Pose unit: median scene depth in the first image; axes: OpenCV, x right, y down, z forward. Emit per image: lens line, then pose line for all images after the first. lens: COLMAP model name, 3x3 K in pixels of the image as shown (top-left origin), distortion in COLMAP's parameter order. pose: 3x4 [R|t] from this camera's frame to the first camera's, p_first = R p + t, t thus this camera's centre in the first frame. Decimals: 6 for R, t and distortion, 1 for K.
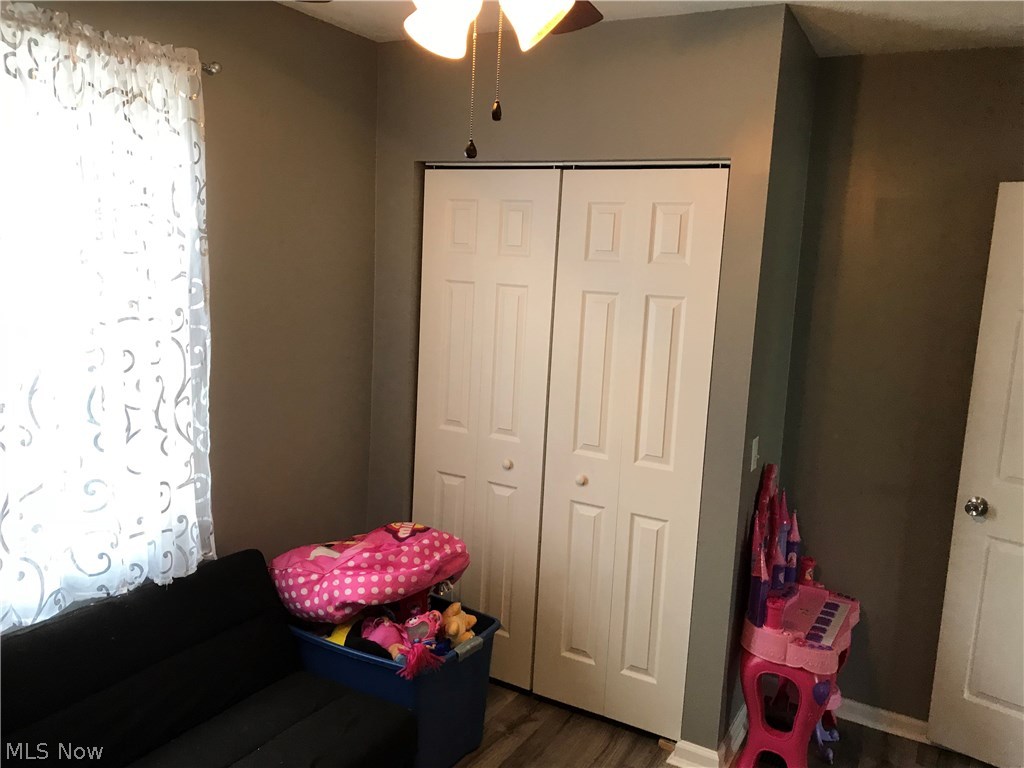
lens RADIAL K [[838.8, 0, 512.0], [0, 838.8, 384.0], [0, 0, 1]] dist [0.003401, 0.009912]
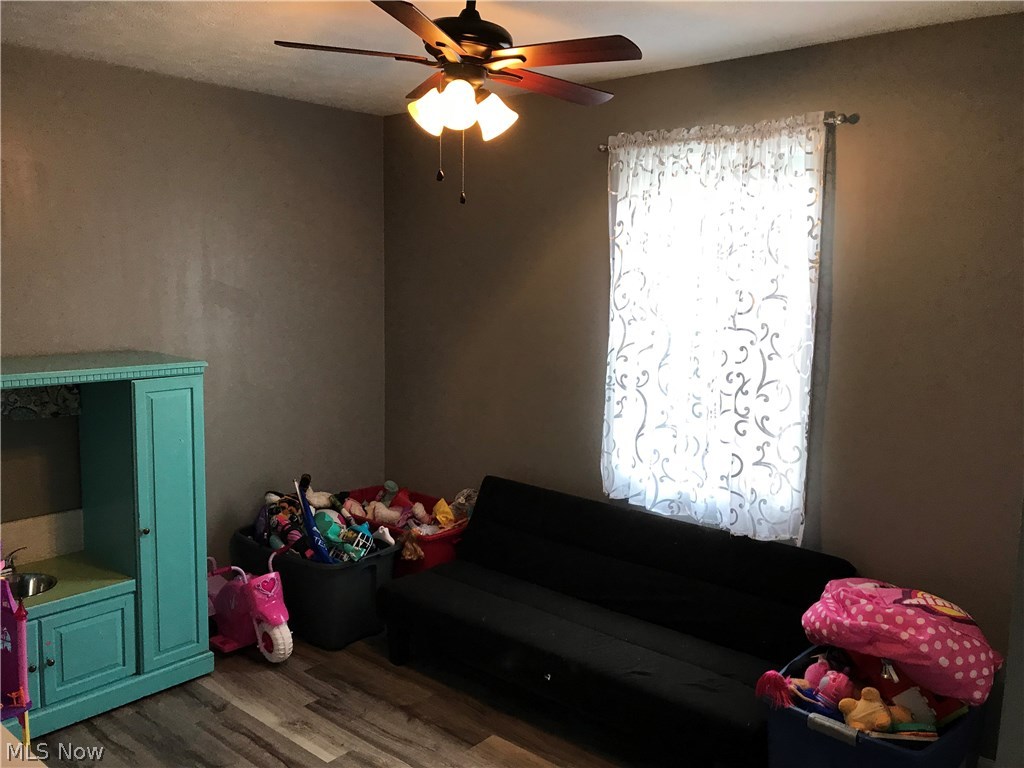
lens RADIAL K [[838.8, 0, 512.0], [0, 838.8, 384.0], [0, 0, 1]] dist [0.003401, 0.009912]
pose [[-0.188863, 0.074665, -0.979161, 0.890313], [-0.175809, 0.978425, 0.108519, -0.068147], [0.966138, 0.192641, -0.171662, 0.837060]]
